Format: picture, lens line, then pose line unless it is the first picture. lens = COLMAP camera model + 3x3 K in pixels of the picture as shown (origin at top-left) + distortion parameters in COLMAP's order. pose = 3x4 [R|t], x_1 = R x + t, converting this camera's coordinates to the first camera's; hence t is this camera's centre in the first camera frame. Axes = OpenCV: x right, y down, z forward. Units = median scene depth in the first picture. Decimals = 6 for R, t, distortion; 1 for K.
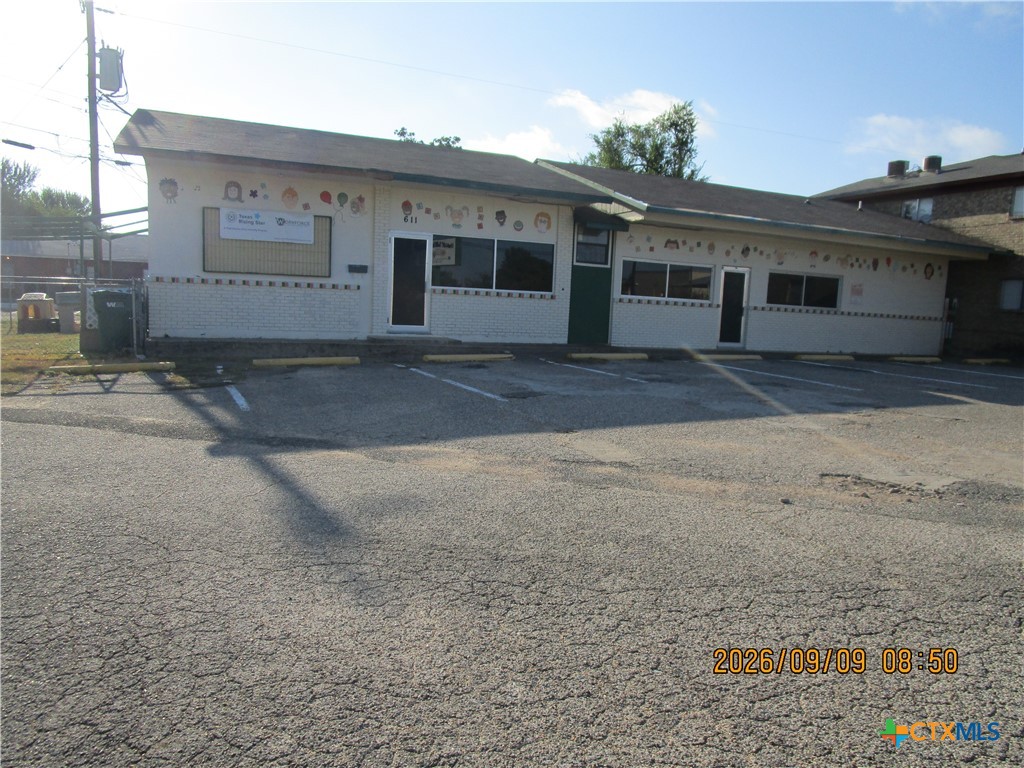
lens RADIAL K [[723.9, 0, 533.7], [0, 723.9, 408.3], [0, 0, 1]] dist [-0.050692, 0.018599]
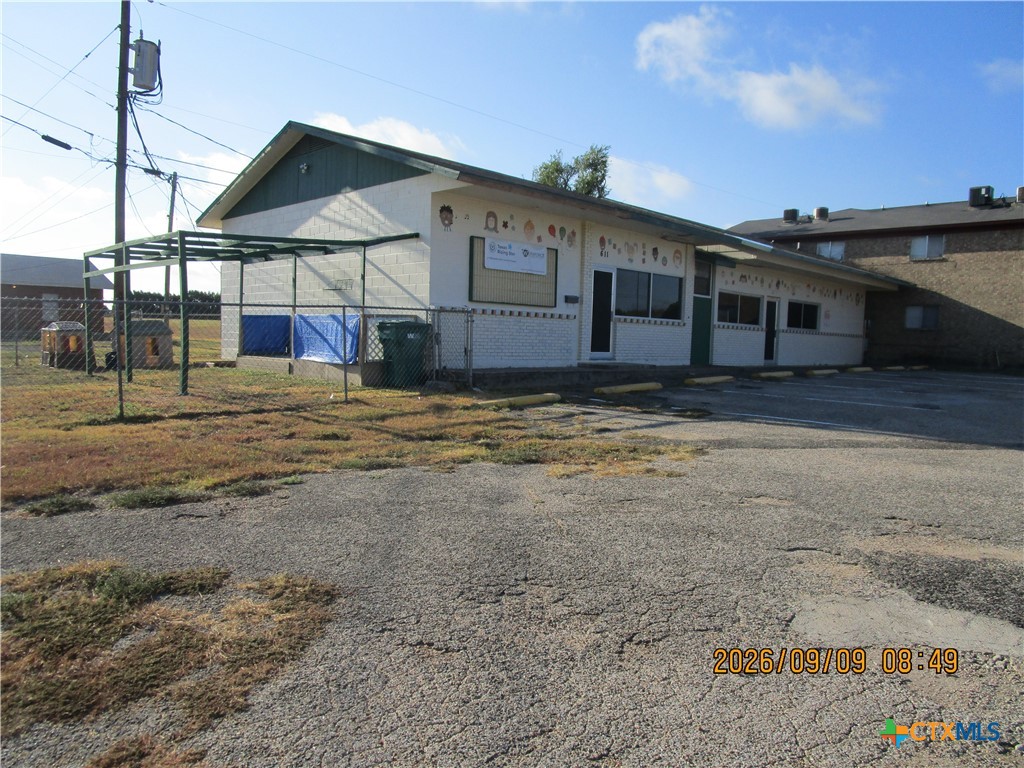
lens RADIAL K [[723.9, 0, 517.0], [0, 723.9, 393.5], [0, 0, 1]] dist [-0.050692, 0.018599]
pose [[0.927755, -0.044350, 0.370545, -0.656539], [0.060808, 0.997609, -0.032847, -0.025448], [-0.368202, 0.053007, 0.928234, 0.058099]]
